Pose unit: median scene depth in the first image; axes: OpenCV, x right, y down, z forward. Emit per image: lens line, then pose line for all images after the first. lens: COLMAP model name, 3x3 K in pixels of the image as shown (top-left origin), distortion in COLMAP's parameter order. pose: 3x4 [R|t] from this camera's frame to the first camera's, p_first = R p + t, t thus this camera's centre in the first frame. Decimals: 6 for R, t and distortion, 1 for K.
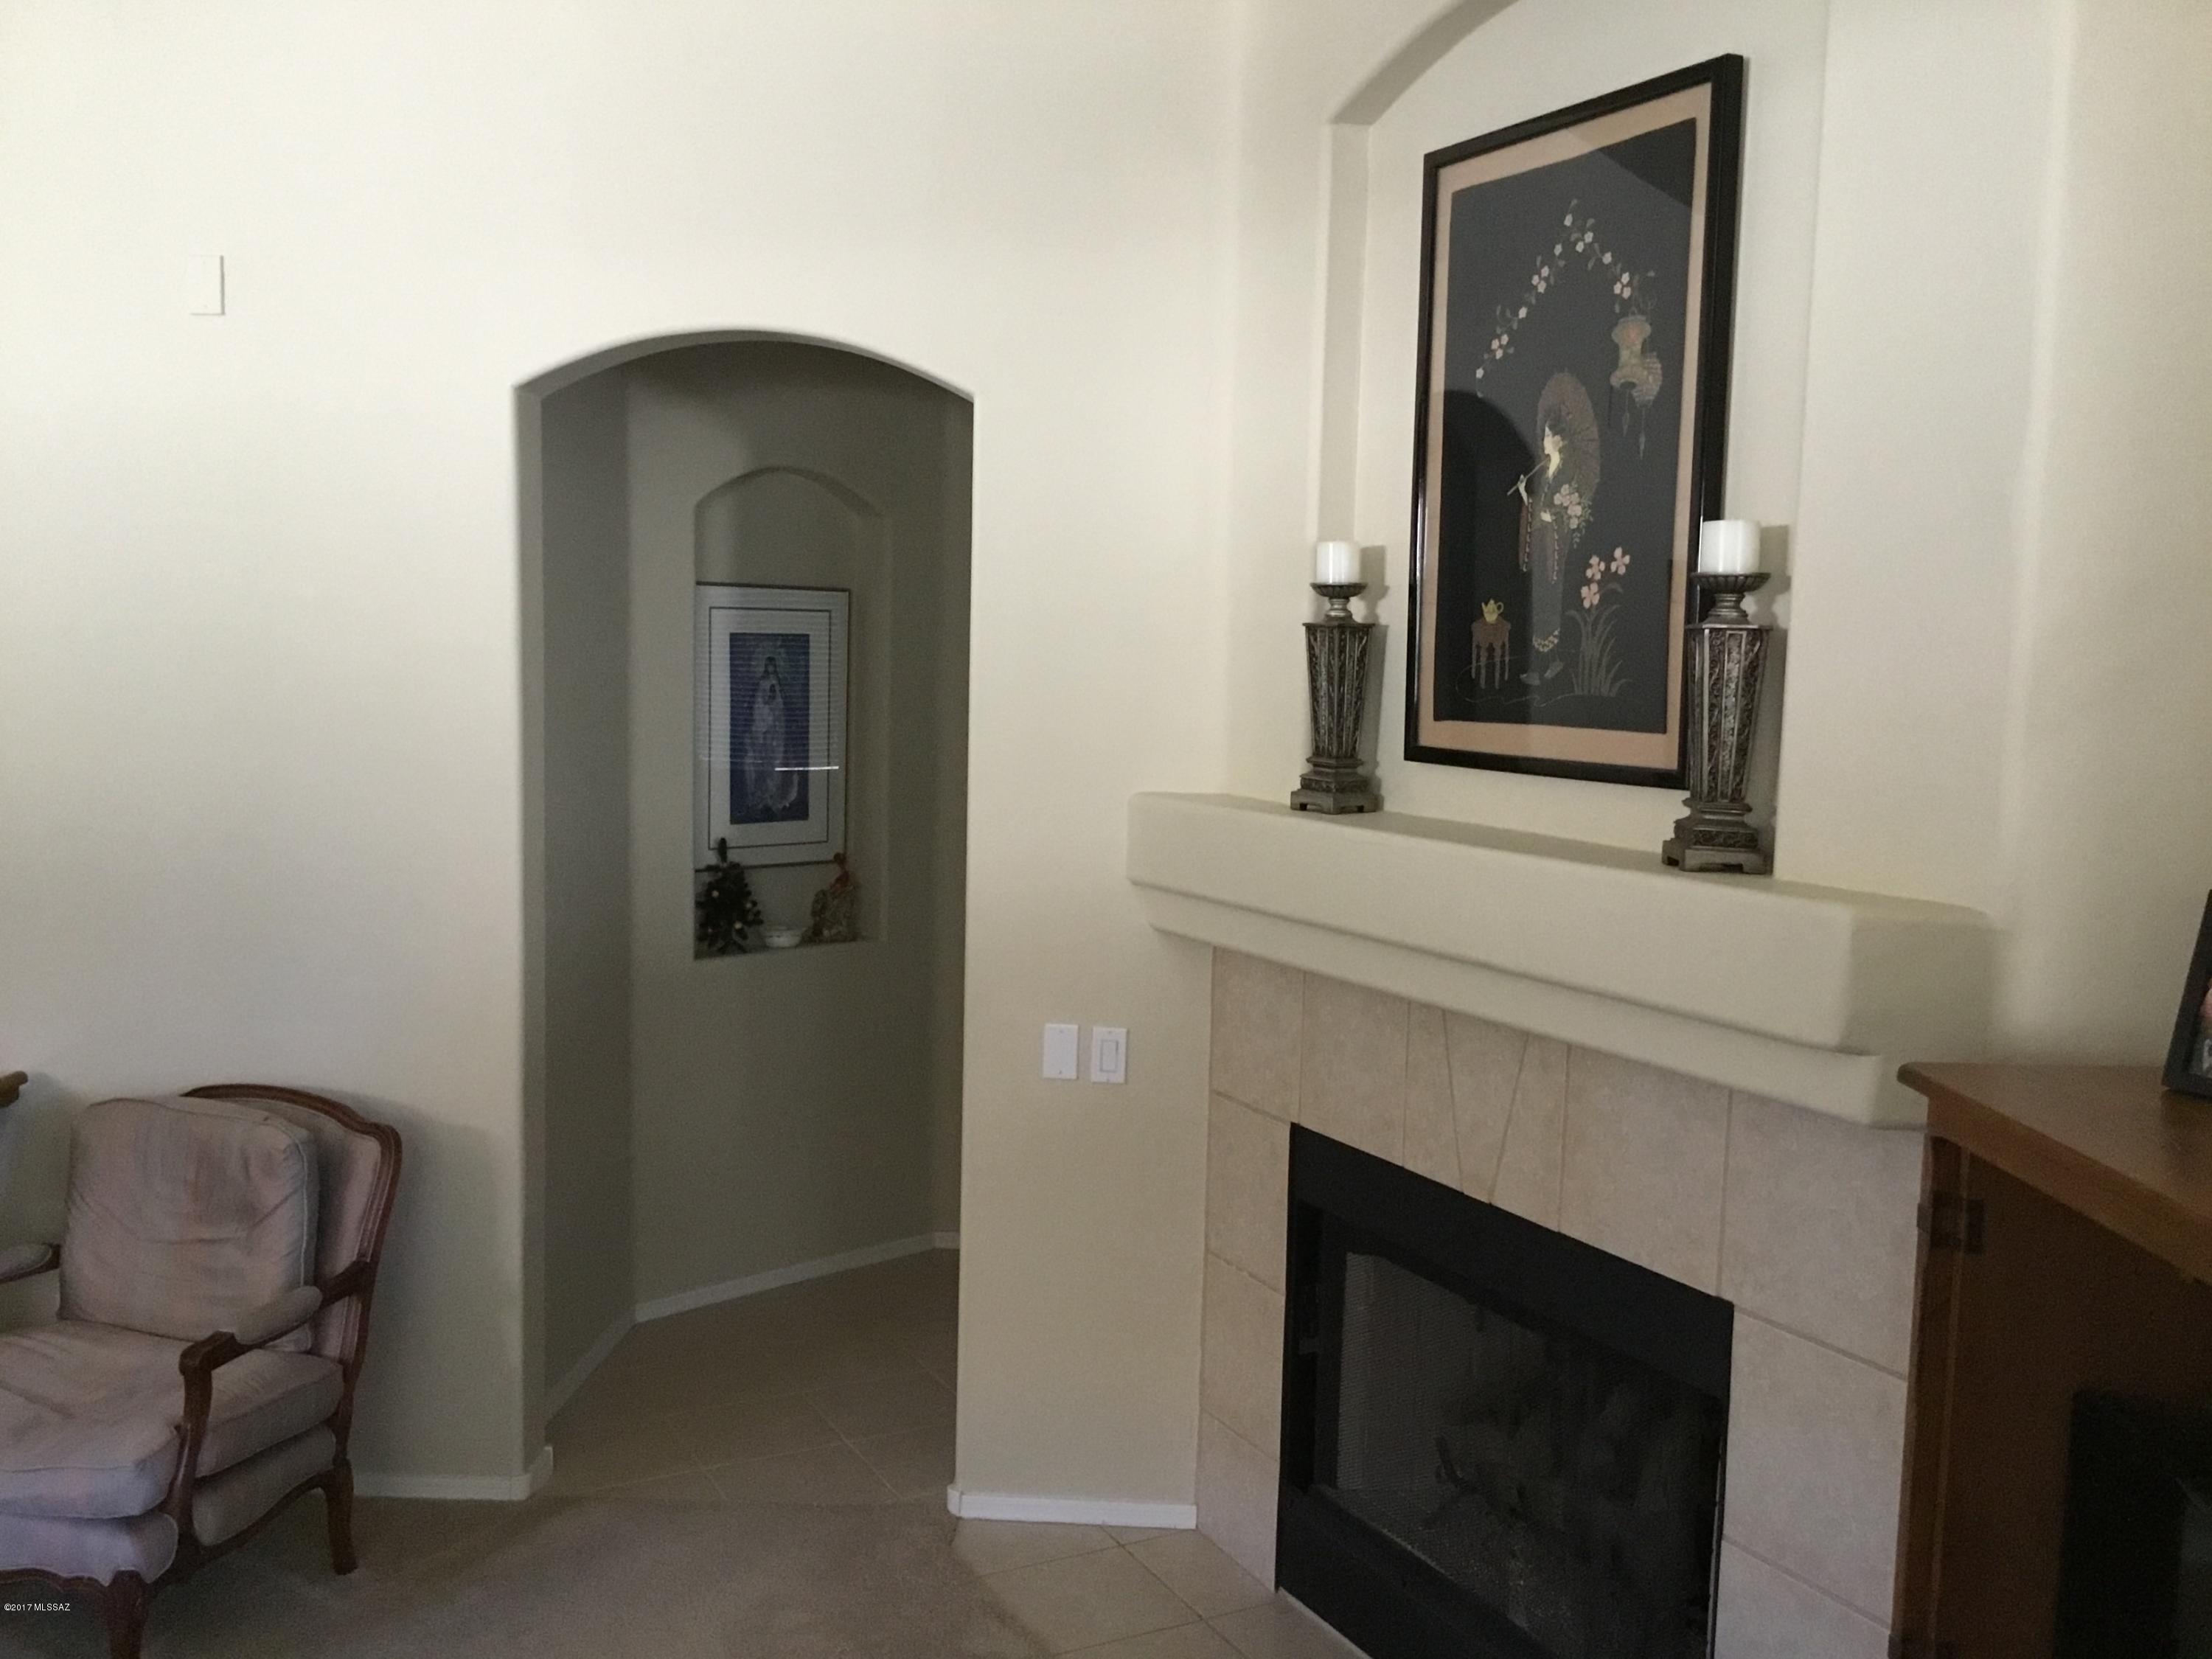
lens RADIAL K [[2016.6, 0, 1106.0], [0, 2016.6, 829.5], [0, 0, 1]] dist [0.186505, -0.410044]
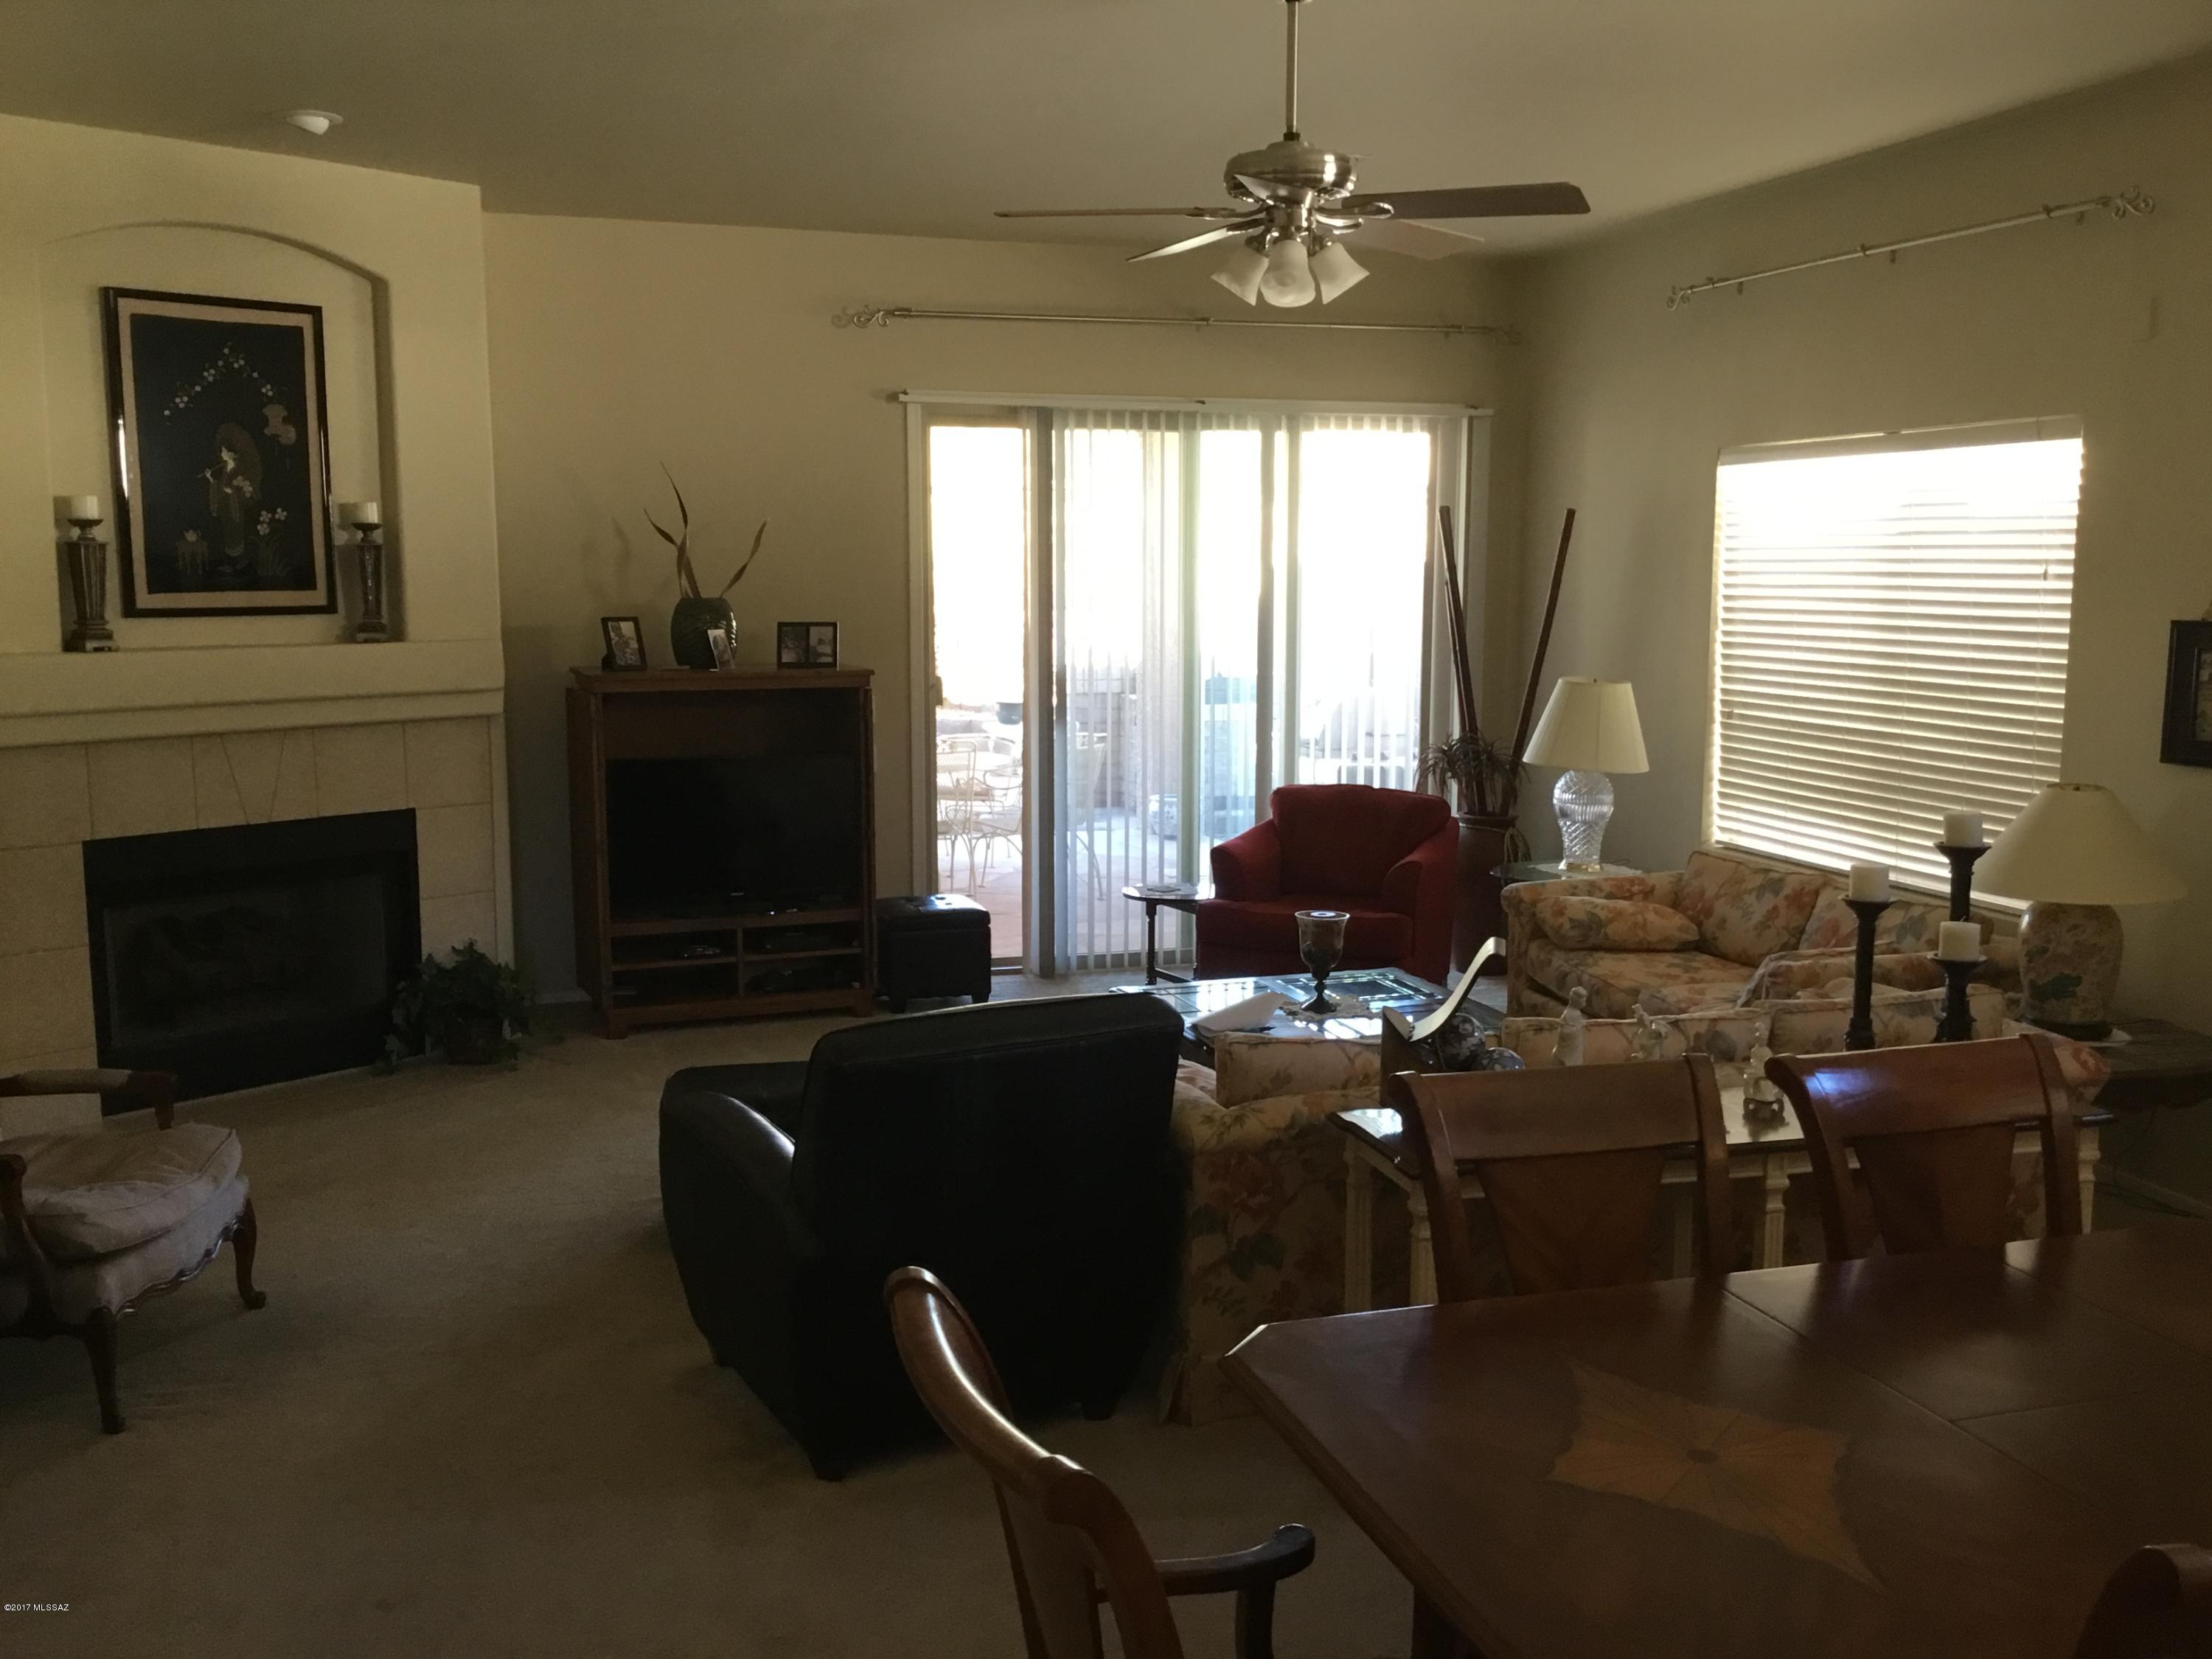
lens RADIAL K [[2016.6, 0, 1106.0], [0, 2016.6, 829.5], [0, 0, 1]] dist [0.186505, -0.410044]
pose [[-0.329361, -0.149420, 0.932306, -2.058981], [0.080441, 0.979369, 0.185380, -0.130672], [-0.940771, 0.136052, -0.310546, 0.848103]]
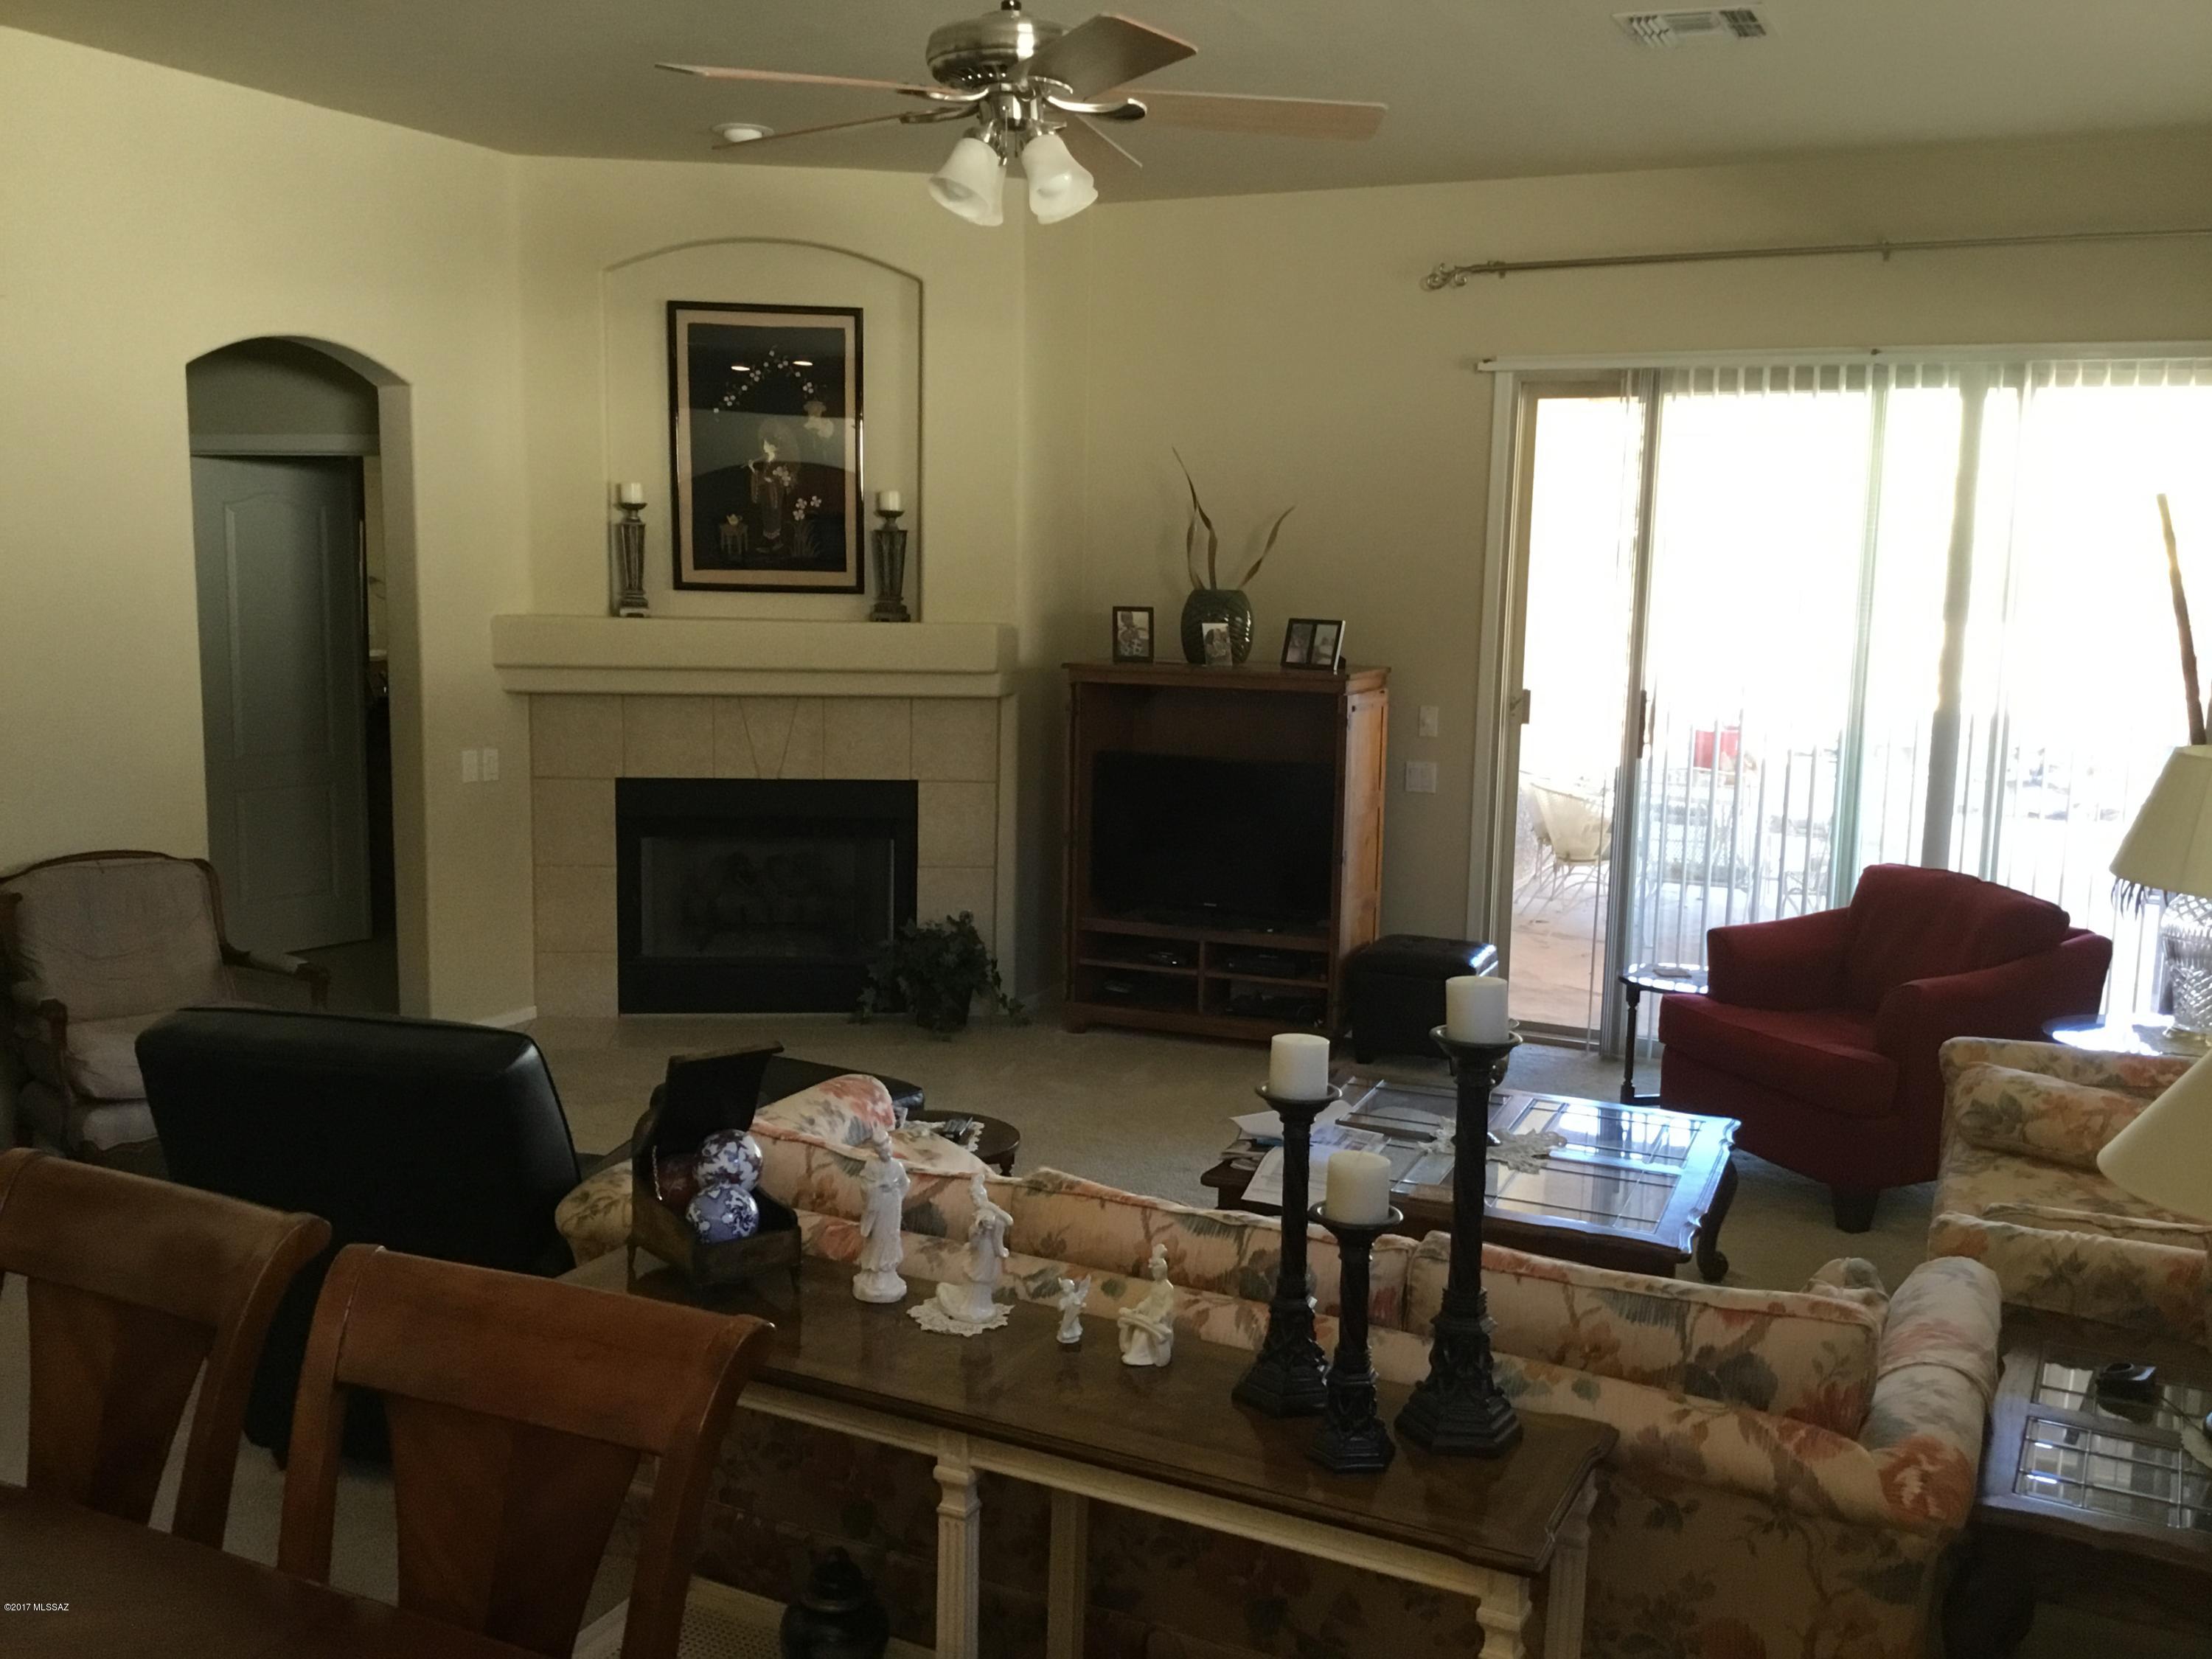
lens RADIAL K [[1991.9, 0, 1107.5], [0, 1991.9, 855.5], [0, 0, 1]] dist [0.058416, -0.006604]
pose [[0.399015, -0.153599, 0.903988, -1.733848], [0.074564, 0.988040, 0.134969, -0.008928], [-0.913908, 0.013551, 0.405696, -0.267632]]
